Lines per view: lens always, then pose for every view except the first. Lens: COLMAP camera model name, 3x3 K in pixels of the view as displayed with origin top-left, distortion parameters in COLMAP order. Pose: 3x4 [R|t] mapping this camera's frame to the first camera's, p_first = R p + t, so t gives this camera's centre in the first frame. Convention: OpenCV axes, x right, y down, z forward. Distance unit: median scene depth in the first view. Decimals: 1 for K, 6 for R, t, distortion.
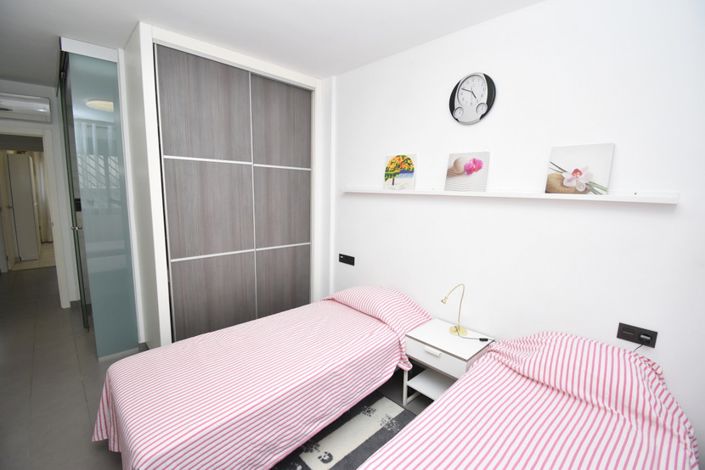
lens RADIAL K [[309.0, 0, 352.5], [0, 309.0, 235.0], [0, 0, 1]] dist [0.000568, -0.000242]
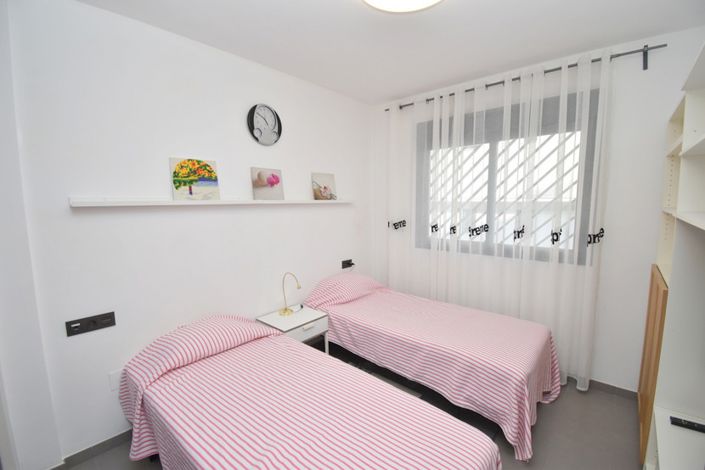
lens RADIAL K [[309.0, 0, 352.5], [0, 309.0, 235.0], [0, 0, 1]] dist [0.000568, -0.000242]
pose [[-0.085782, -0.136921, 0.986861, -0.862313], [0.145599, 0.978155, 0.148369, -0.137036], [-0.985618, 0.156413, -0.063973, 0.764344]]
